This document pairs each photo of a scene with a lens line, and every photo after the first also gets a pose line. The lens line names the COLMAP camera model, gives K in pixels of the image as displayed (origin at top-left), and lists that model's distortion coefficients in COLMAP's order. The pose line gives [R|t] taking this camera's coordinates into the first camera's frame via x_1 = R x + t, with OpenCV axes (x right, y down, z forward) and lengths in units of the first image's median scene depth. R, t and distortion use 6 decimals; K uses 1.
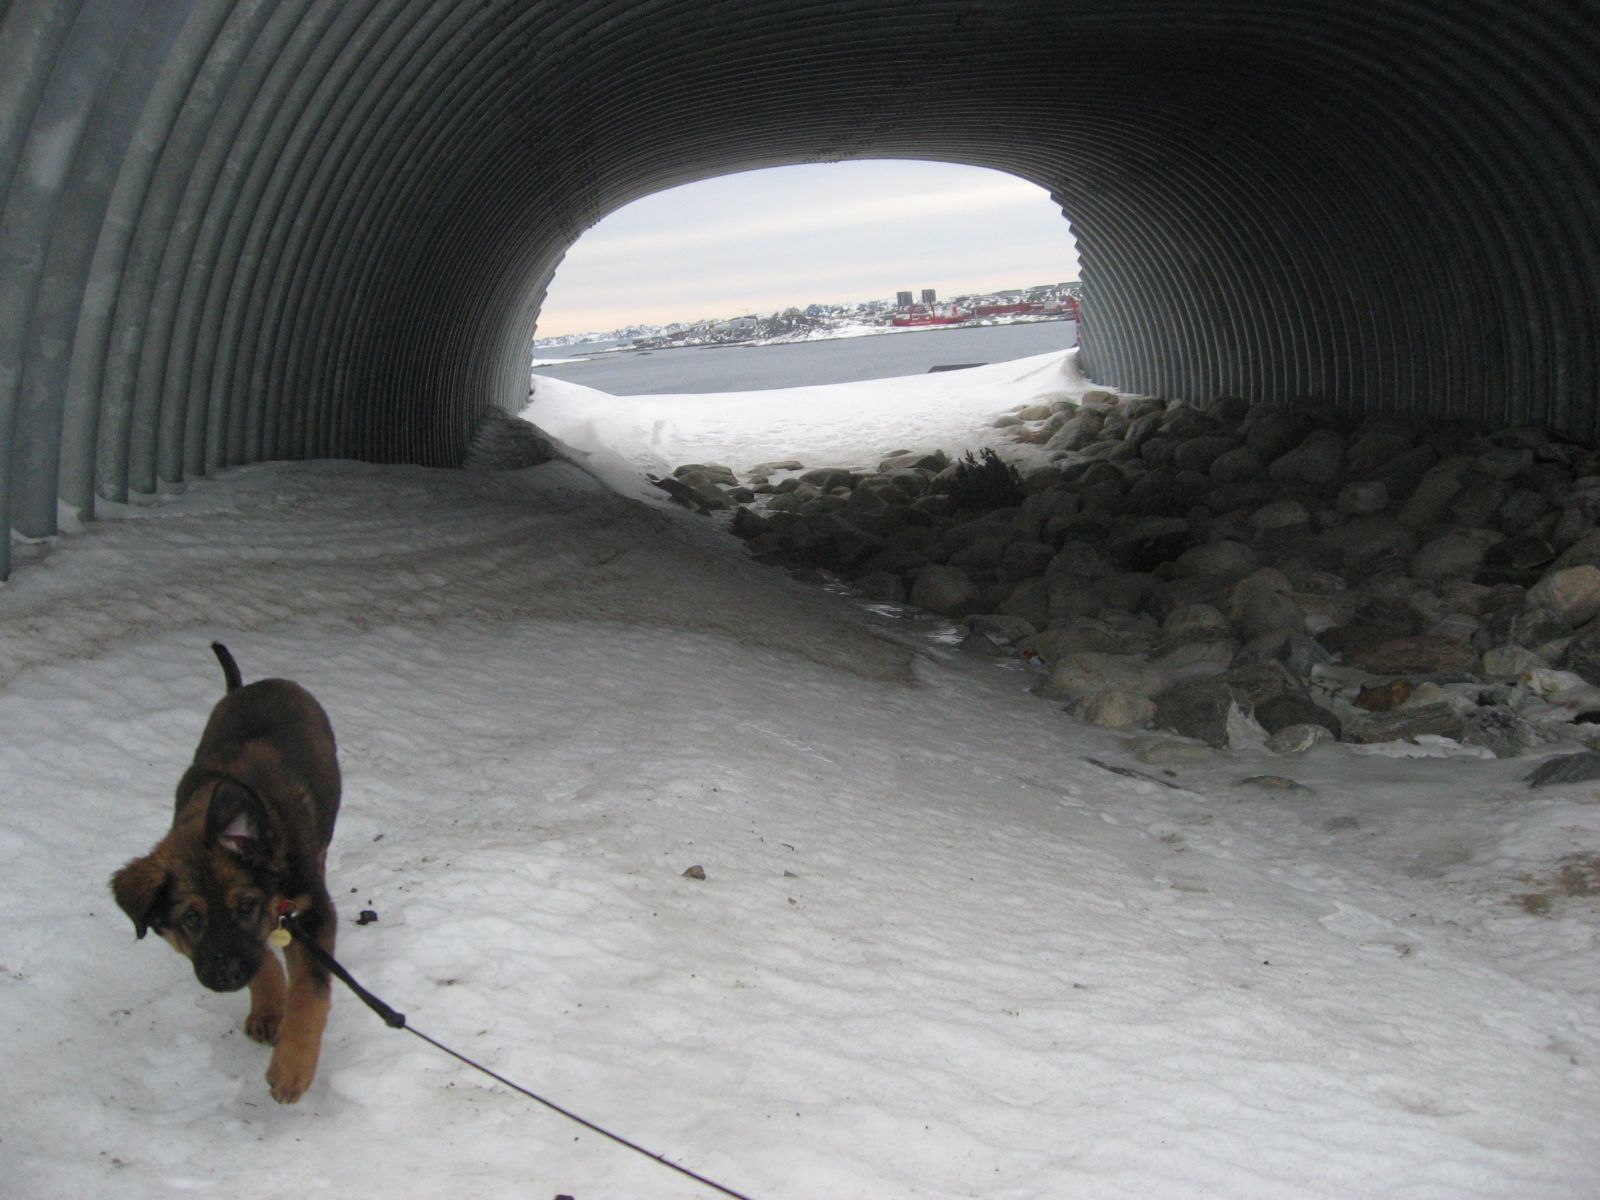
lens RADIAL K [[1654.0, 0, 779.2], [0, 1654.0, 599.9], [0, 0, 1]] dist [-0.152409, 0.122057]
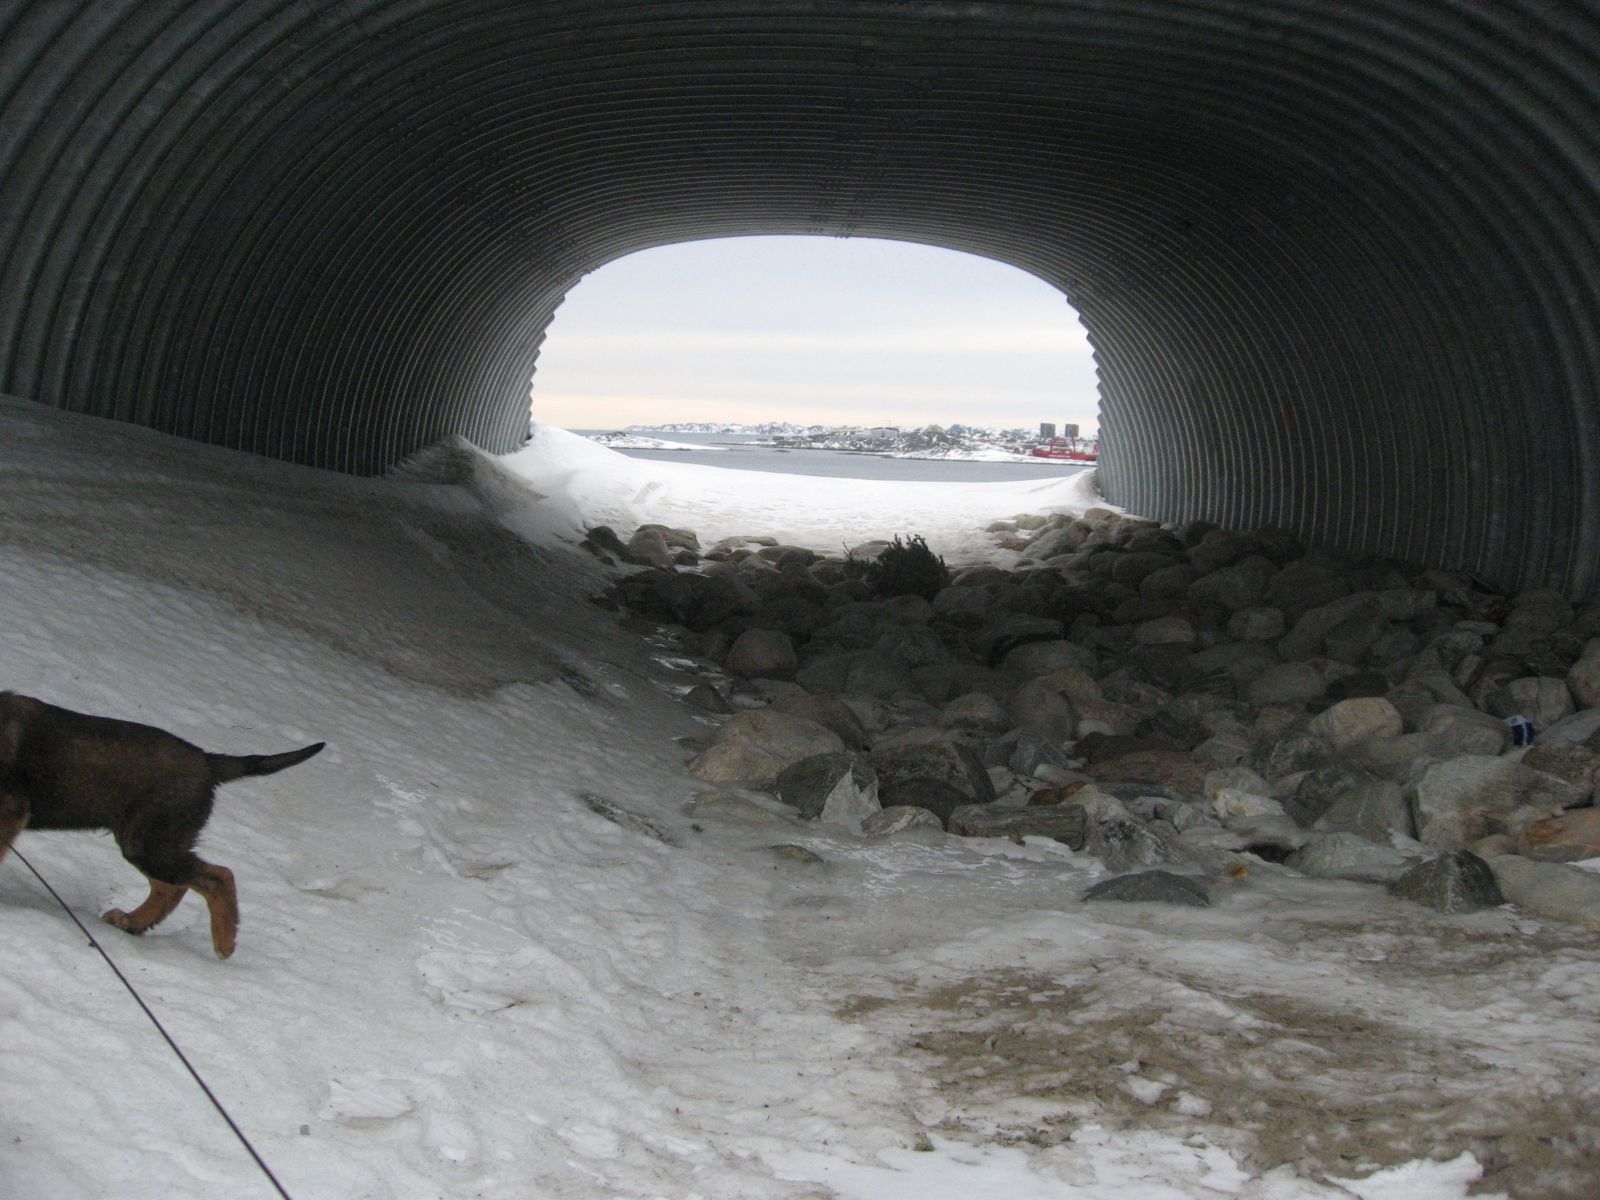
lens RADIAL K [[1654.0, 0, 779.2], [0, 1654.0, 599.9], [0, 0, 1]] dist [-0.152409, 0.122057]
pose [[0.988344, 0.134192, -0.071894, 0.306191], [-0.138496, 0.988625, -0.058641, 0.029714], [0.063207, 0.067914, 0.995687, 0.120548]]
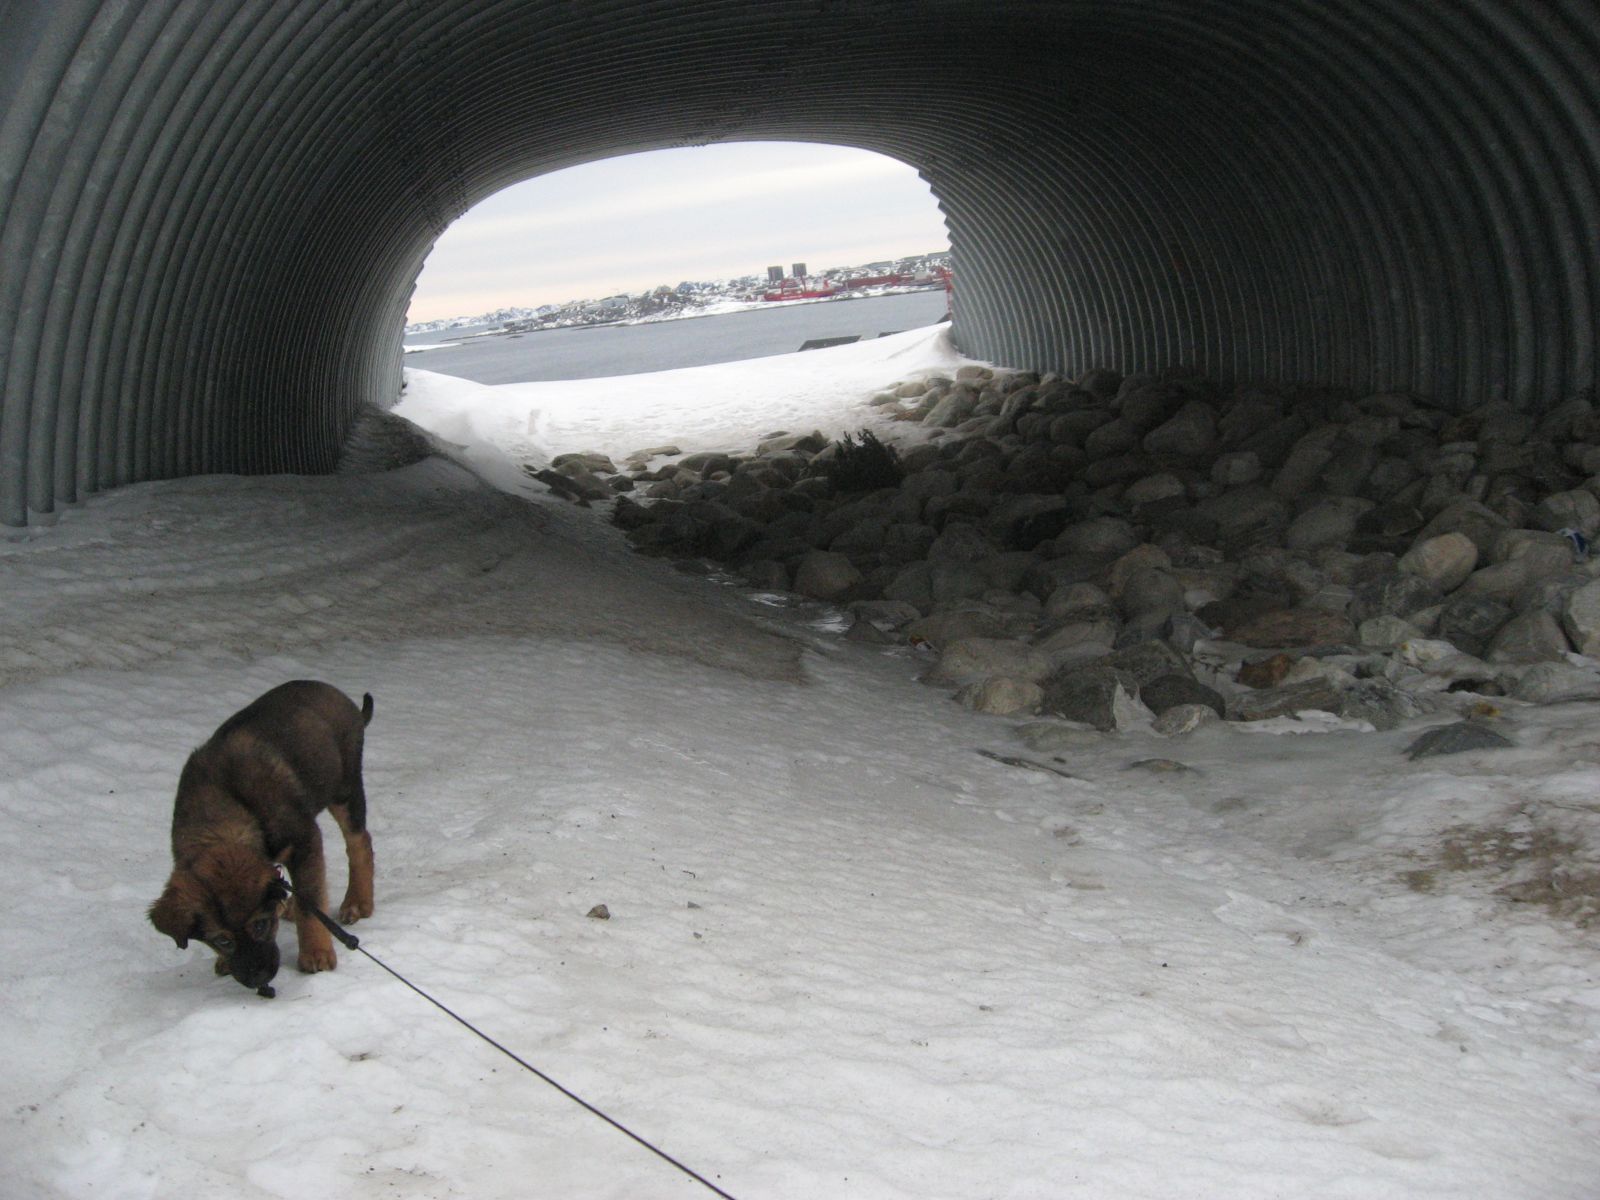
lens RADIAL K [[1654.0, 0, 779.2], [0, 1654.0, 599.9], [0, 0, 1]] dist [-0.152409, 0.122057]
pose [[0.996726, -0.039128, 0.070758, -0.002177], [0.038139, 0.999156, 0.015272, -0.014243], [-0.071296, -0.012523, 0.997377, -0.000312]]
